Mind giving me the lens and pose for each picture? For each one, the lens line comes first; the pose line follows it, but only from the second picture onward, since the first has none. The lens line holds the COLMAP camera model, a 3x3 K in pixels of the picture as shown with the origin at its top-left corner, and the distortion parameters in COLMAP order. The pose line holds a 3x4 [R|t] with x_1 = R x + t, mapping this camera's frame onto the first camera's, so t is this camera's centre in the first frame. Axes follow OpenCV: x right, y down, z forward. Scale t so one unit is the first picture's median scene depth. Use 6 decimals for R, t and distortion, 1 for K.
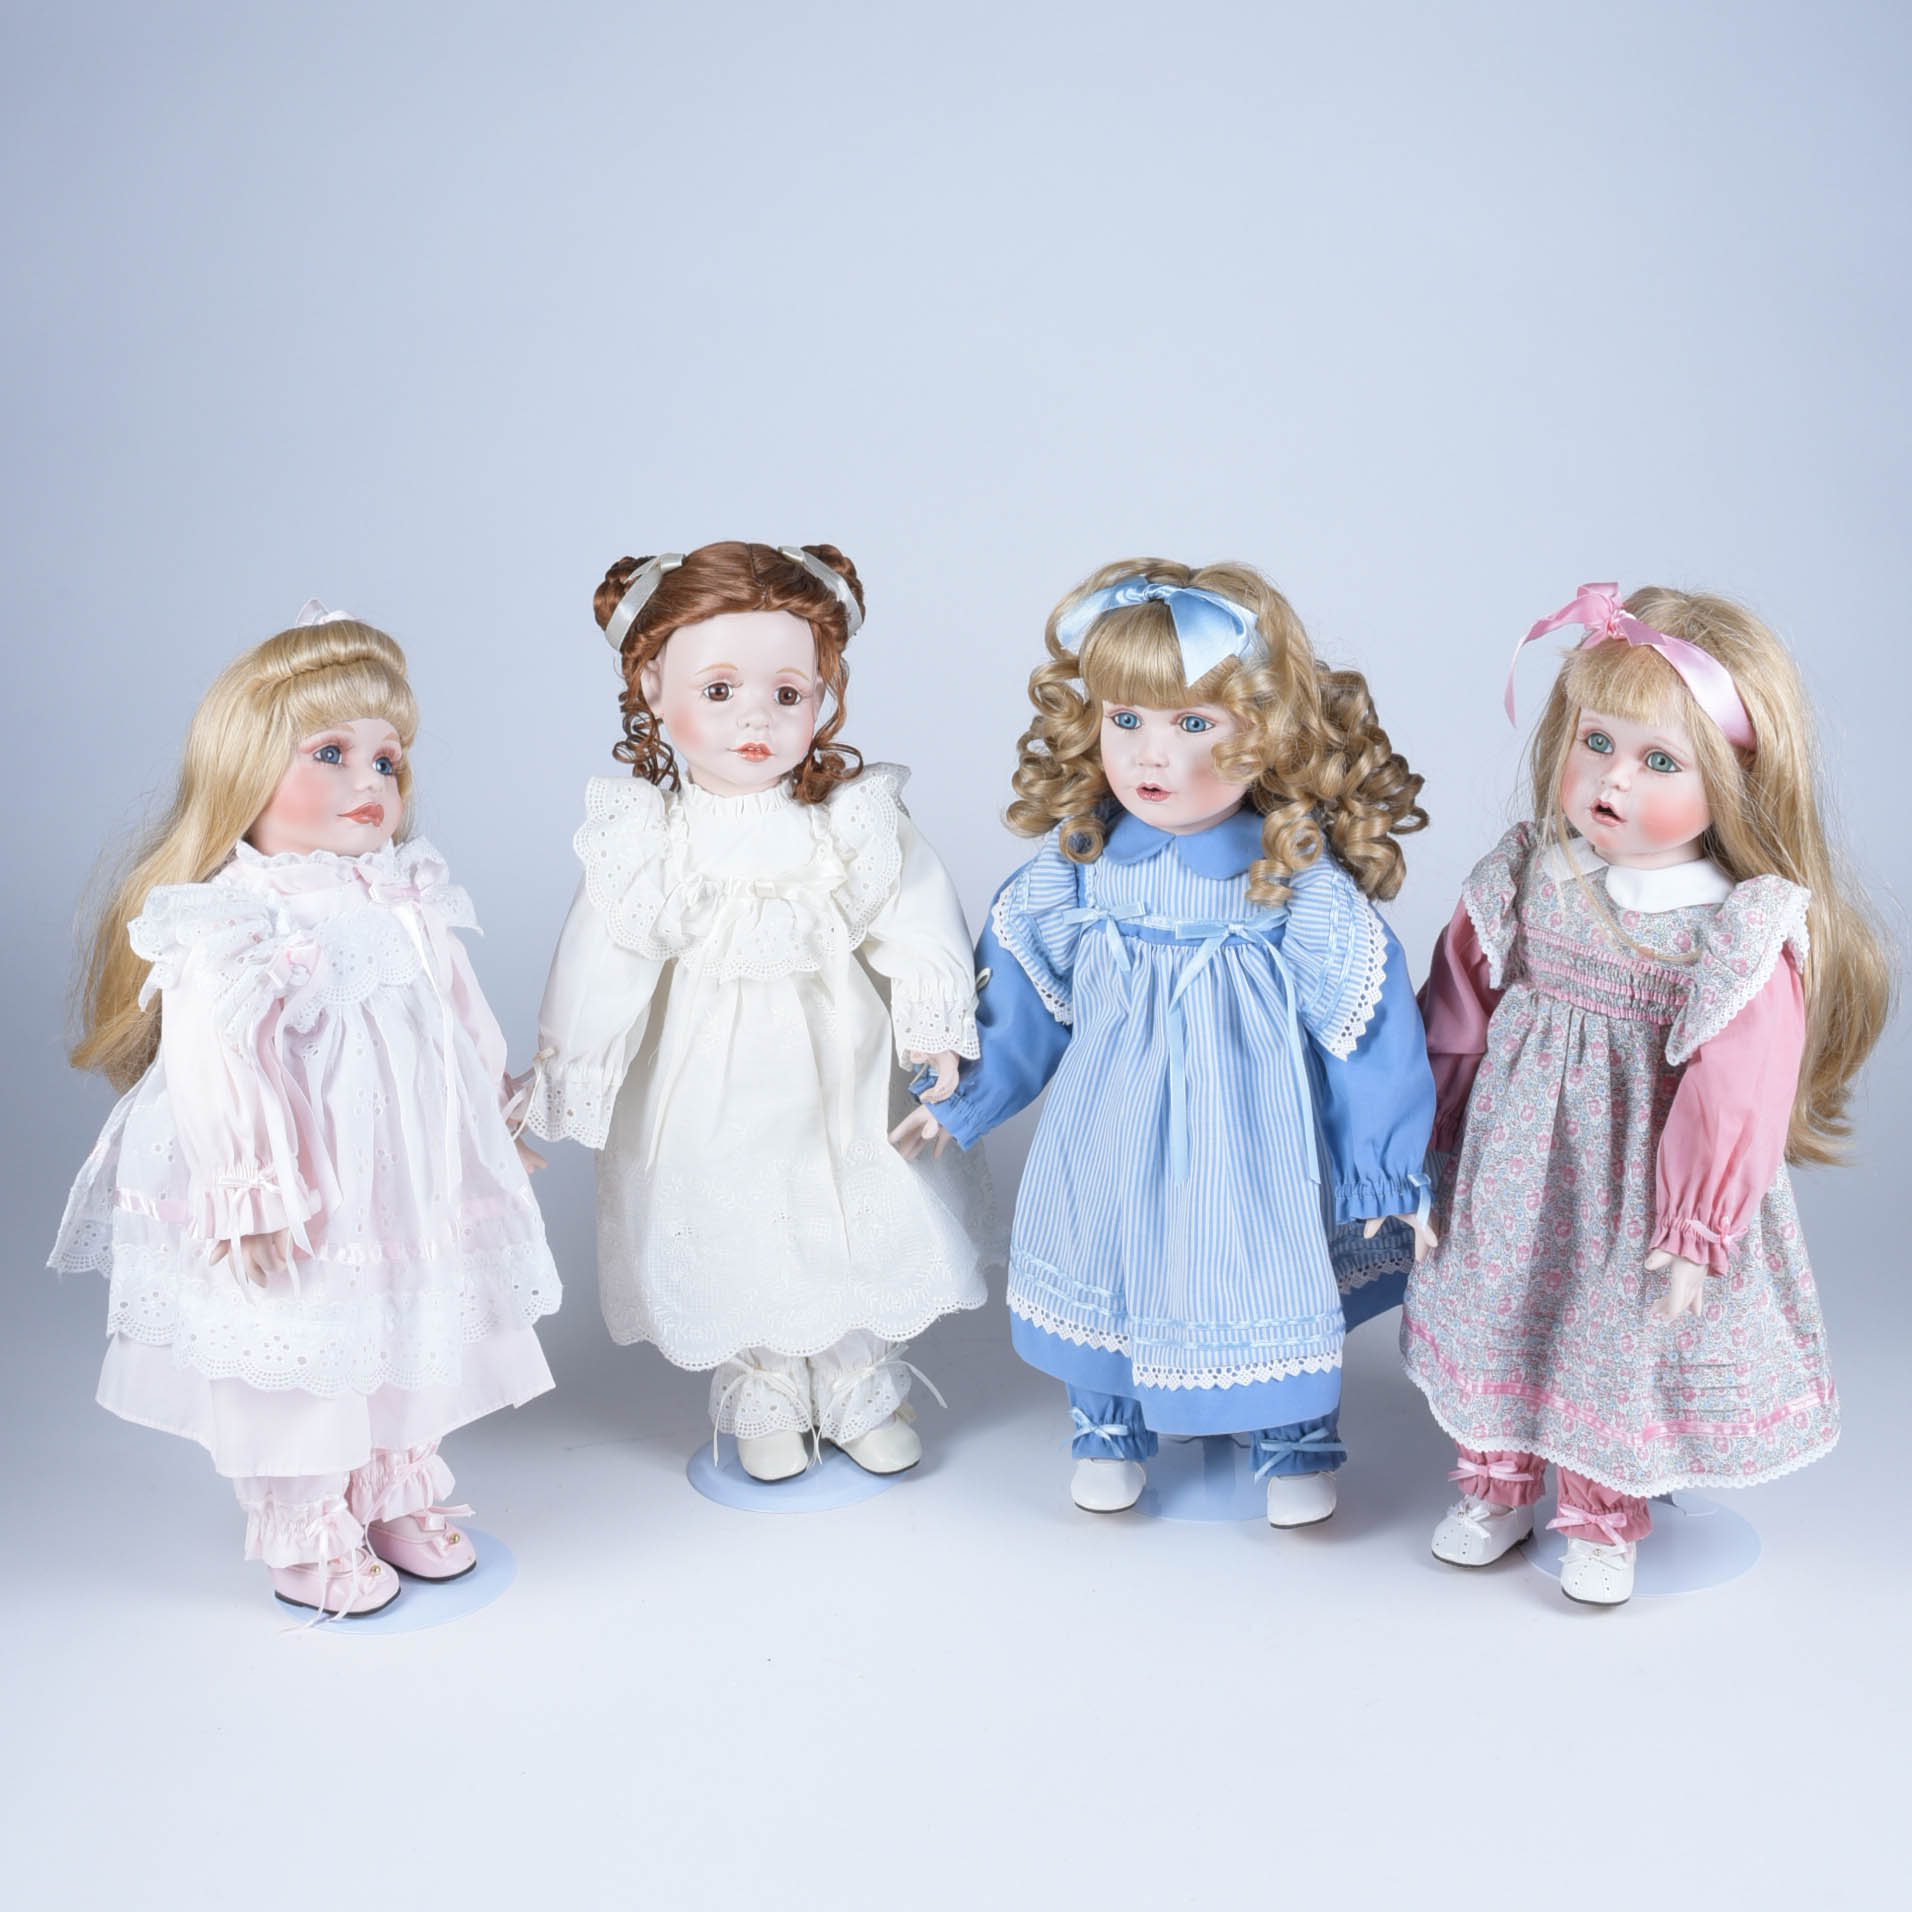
lens RADIAL K [[3831.6, 0, 974.4], [0, 3831.6, 818.9], [0, 0, 1]] dist [0.015263, 0.000000]
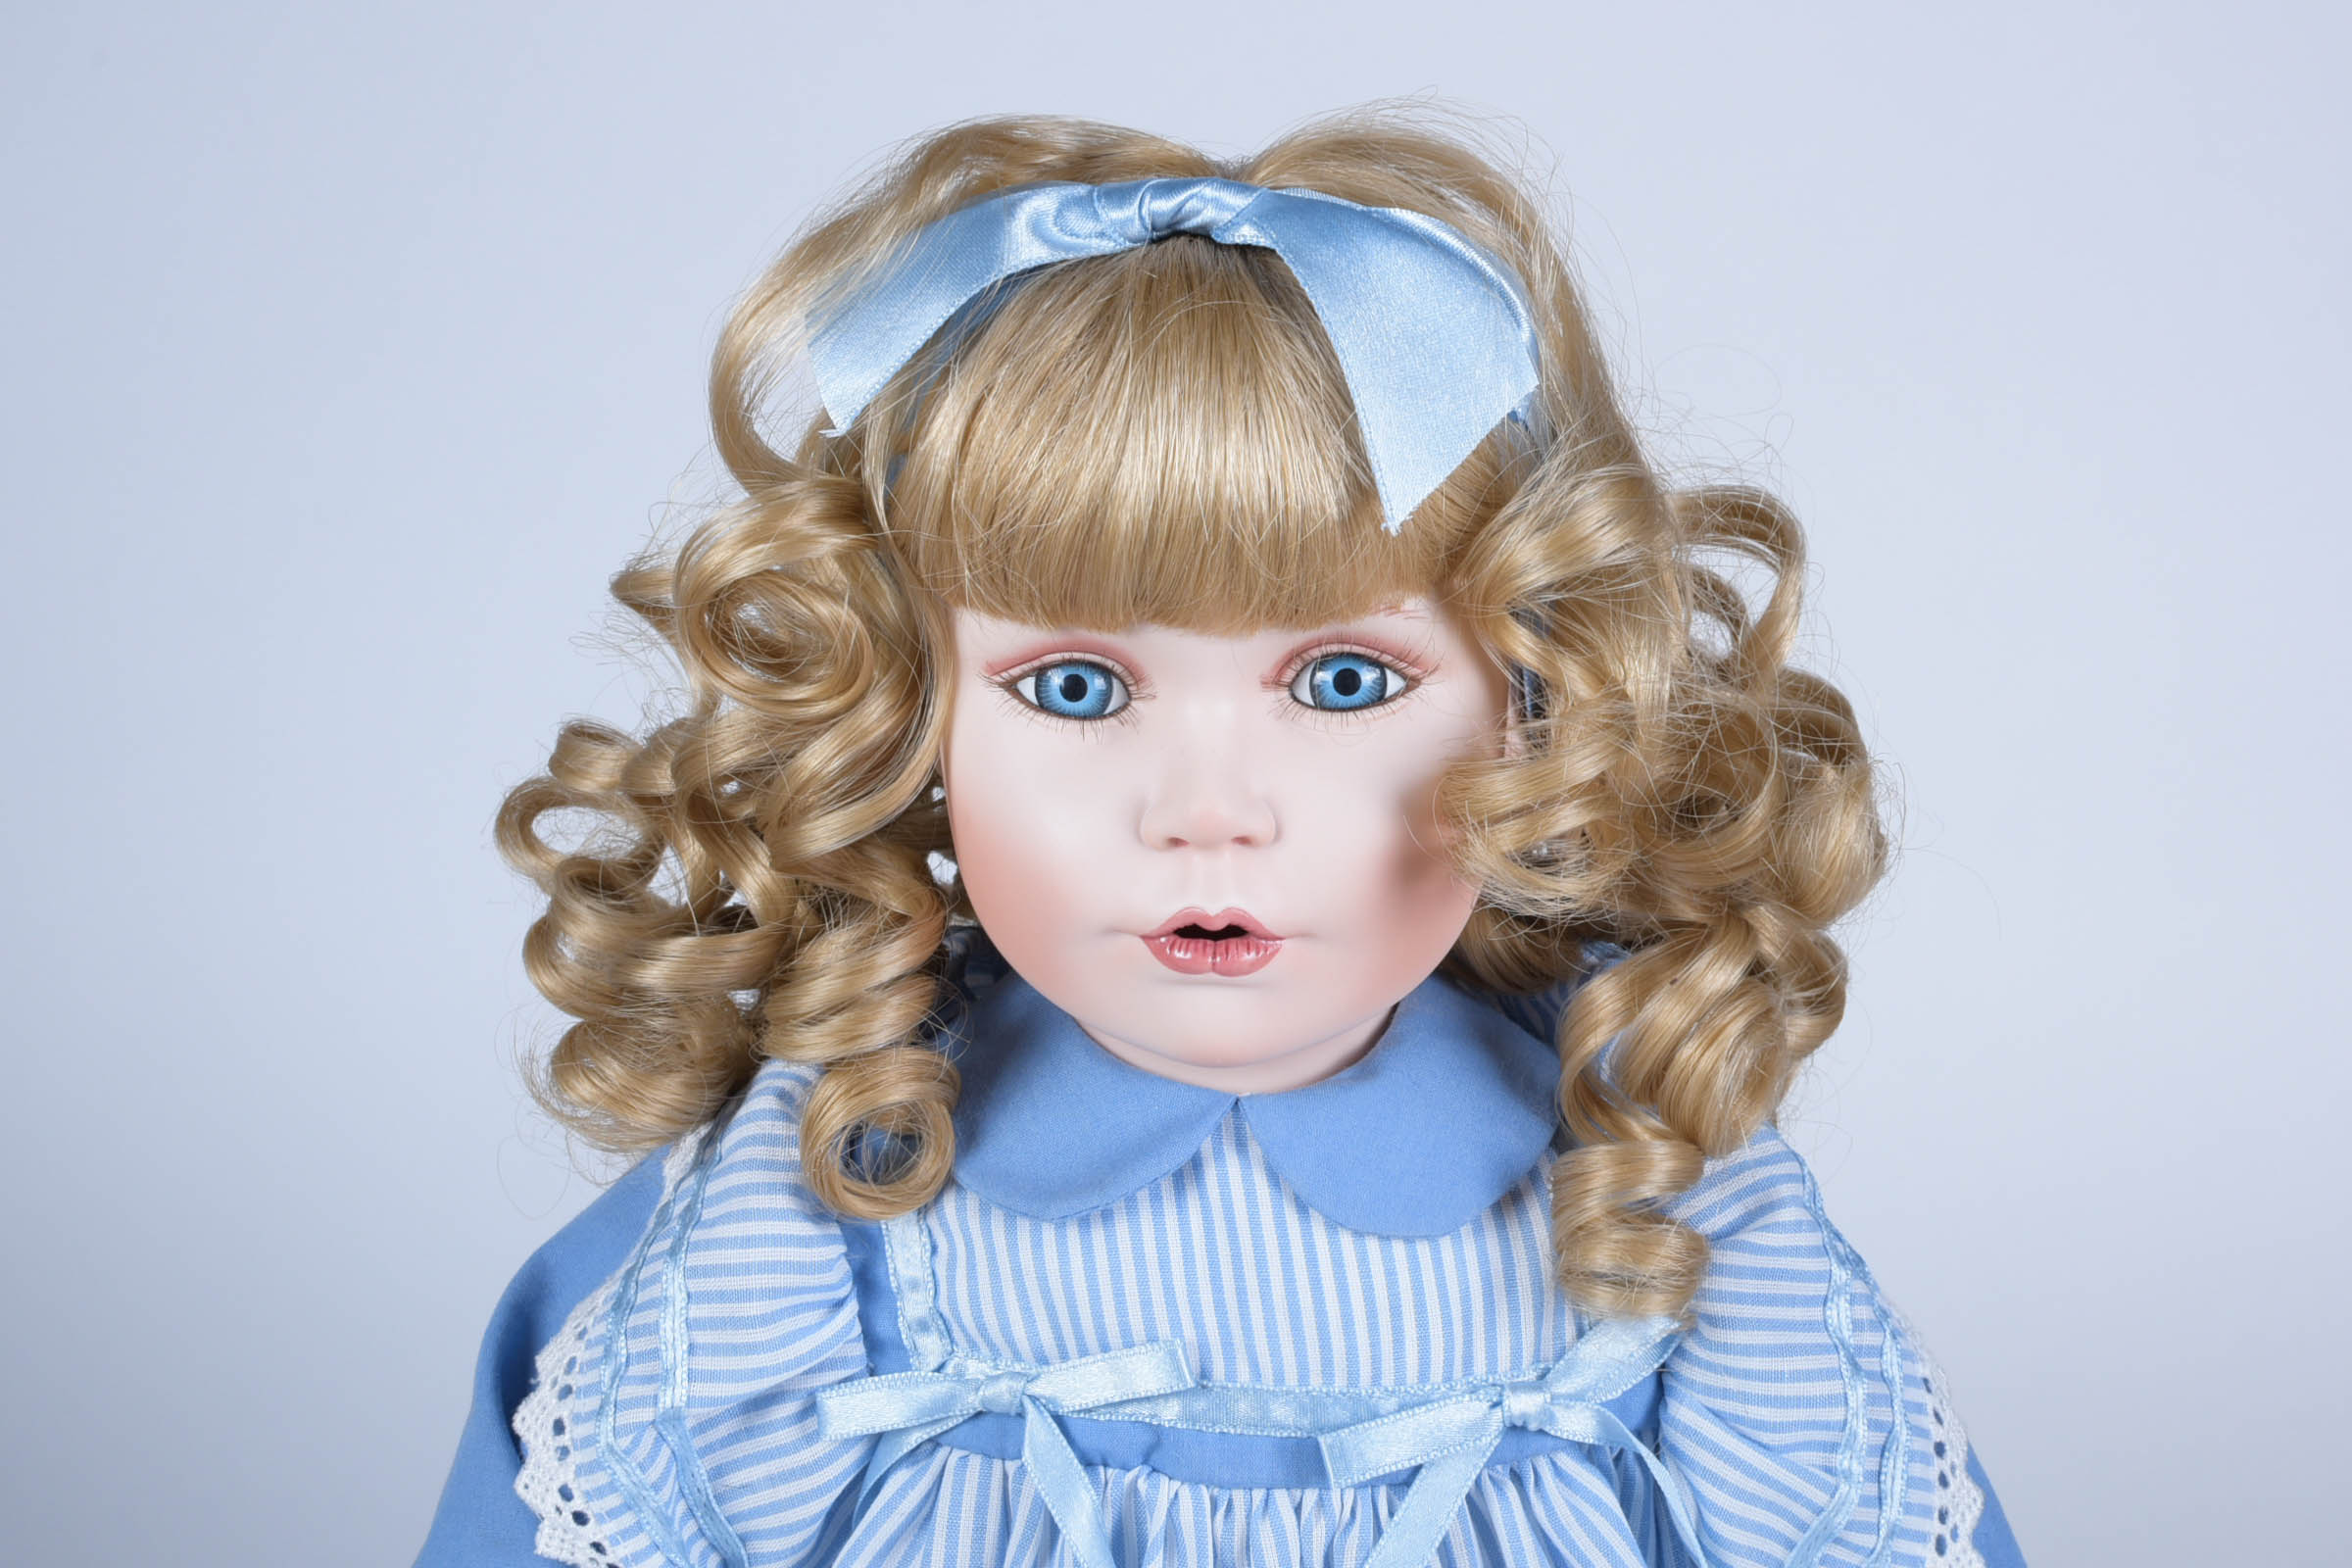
lens RADIAL K [[3655.3, 0, 1195.5], [0, 3655.3, 828.4], [0, 0, 1]] dist [0.000972, 0.000000]
pose [[0.904514, -0.066199, 0.421275, -0.062302], [0.077777, 0.996917, -0.010339, -0.012159], [-0.419292, 0.042117, 0.906874, 0.751686]]
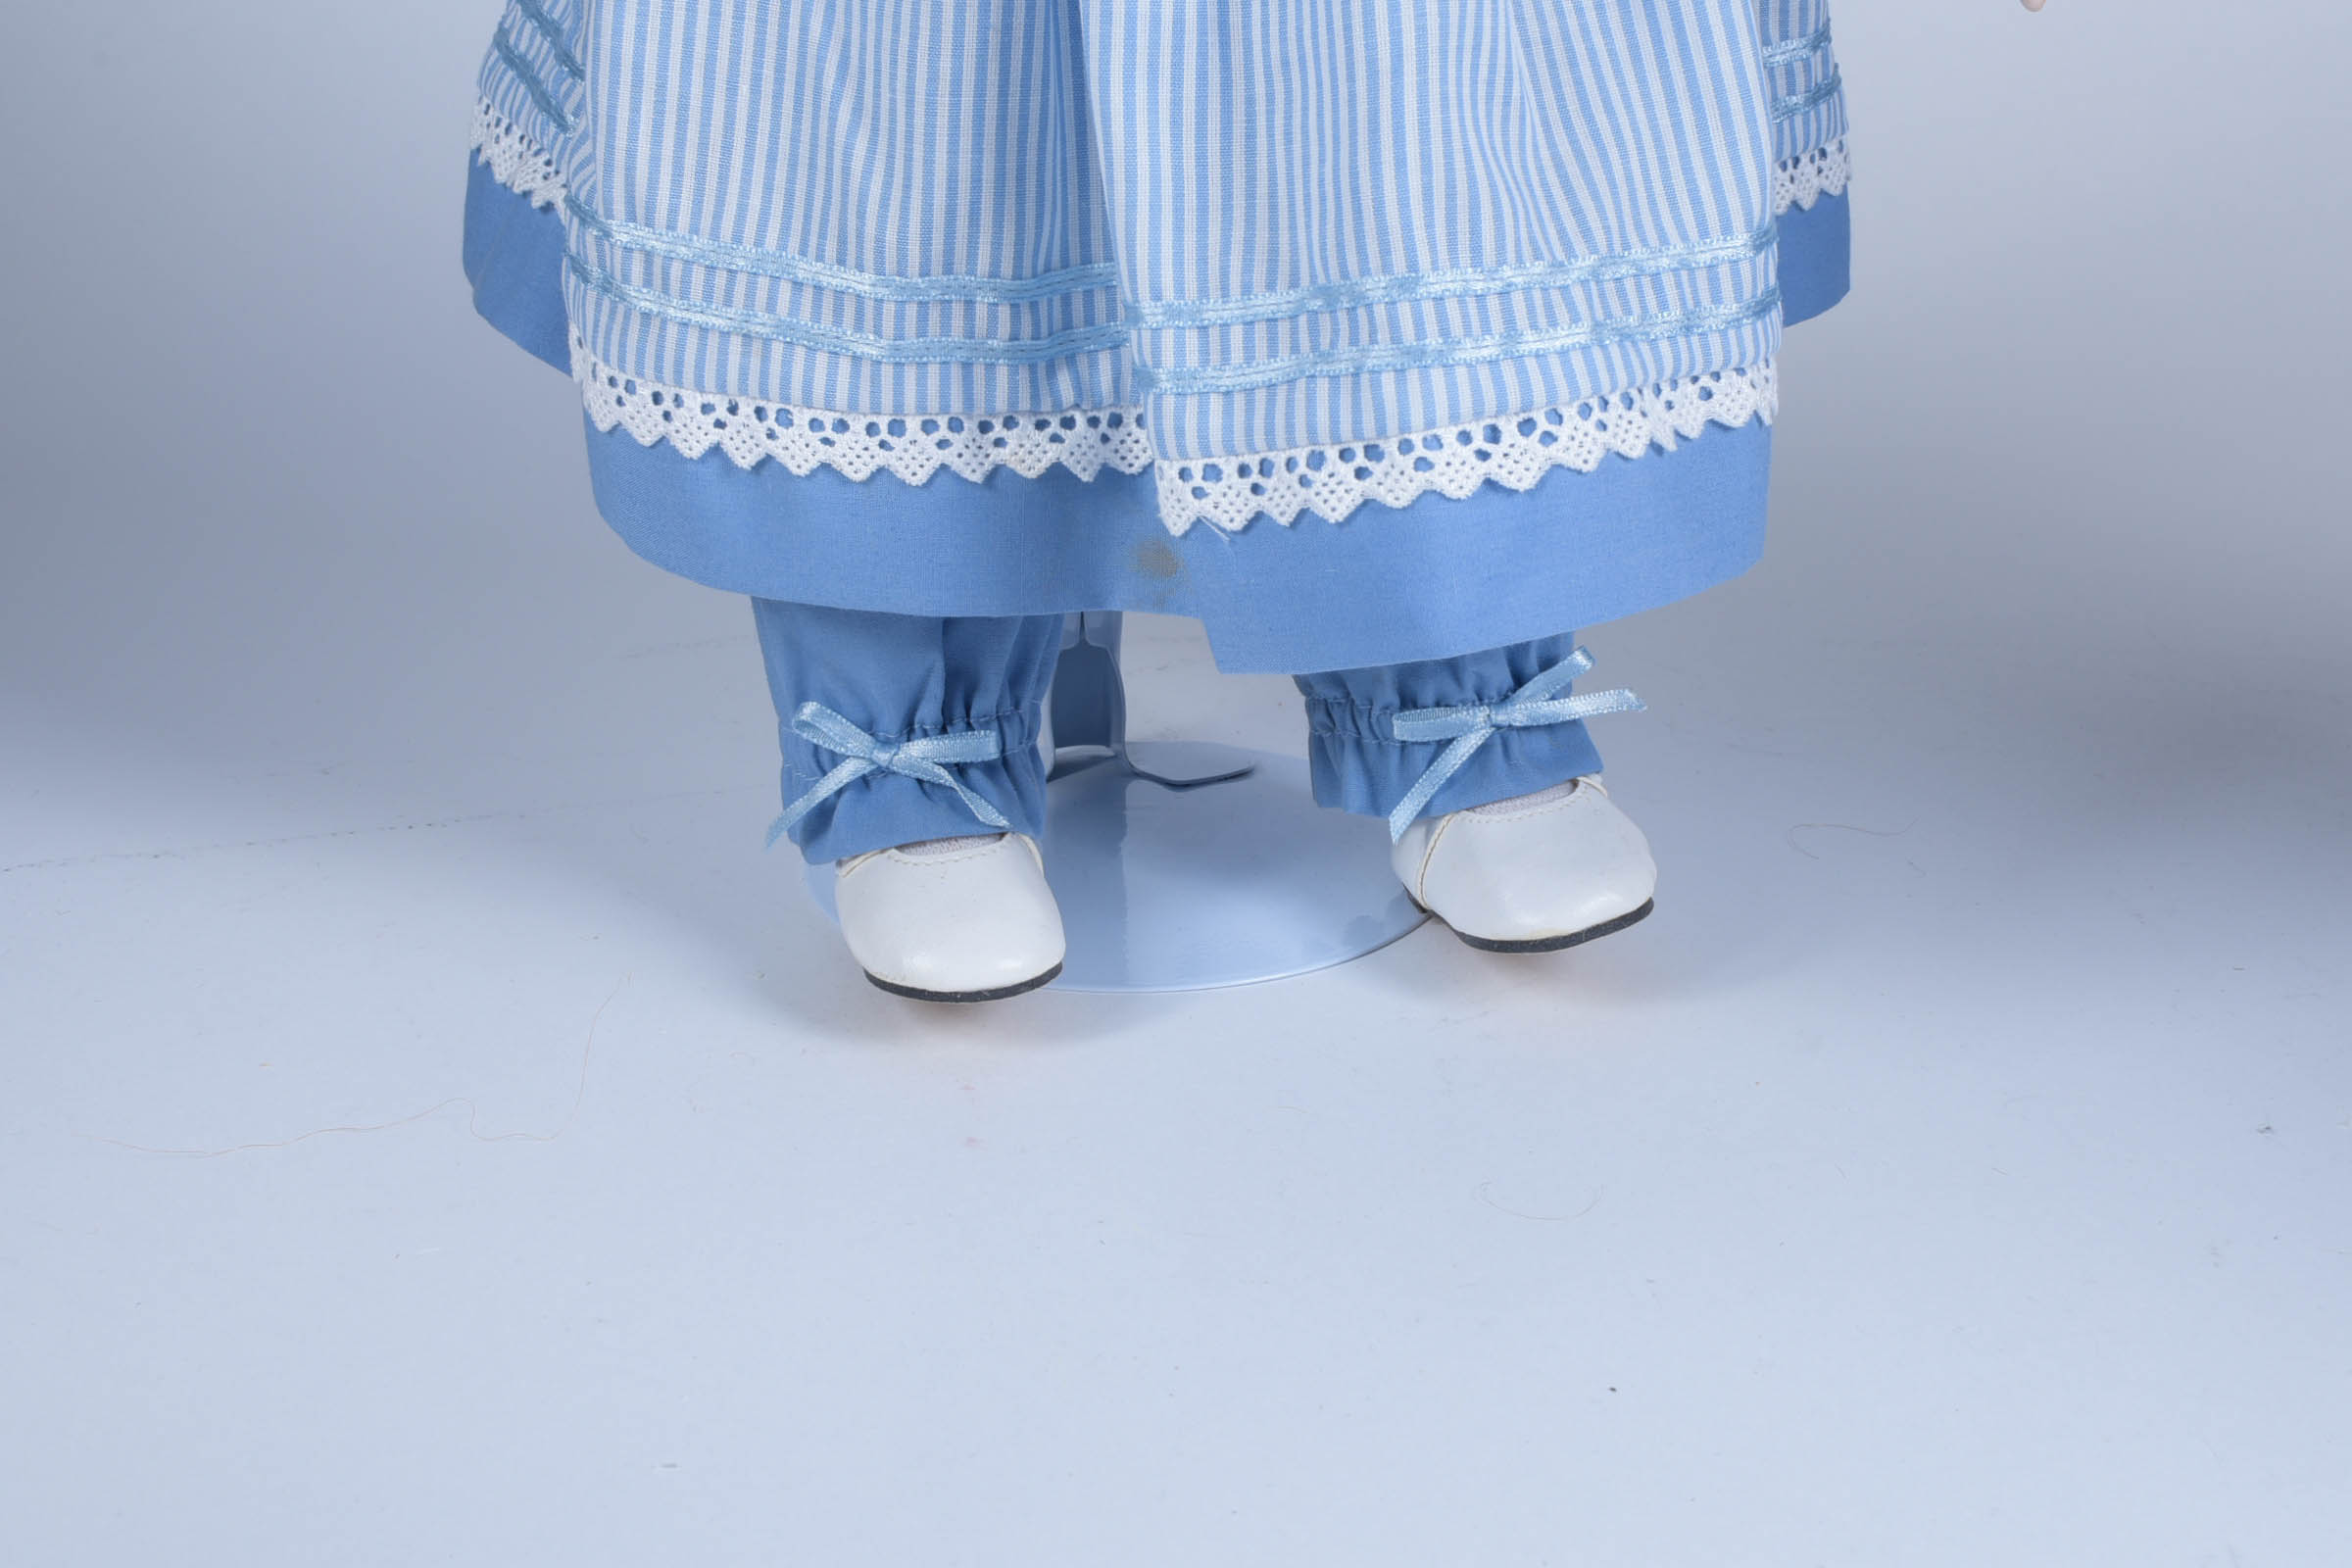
lens RADIAL K [[3655.3, 0, 1192.4], [0, 3655.3, 769.0], [0, 0, 1]] dist [0.000972, 0.000000]
pose [[0.903455, -0.129110, 0.408778, -0.074119], [0.093175, 0.989913, 0.106728, 0.135355], [-0.418435, -0.058336, 0.906372, 0.741510]]
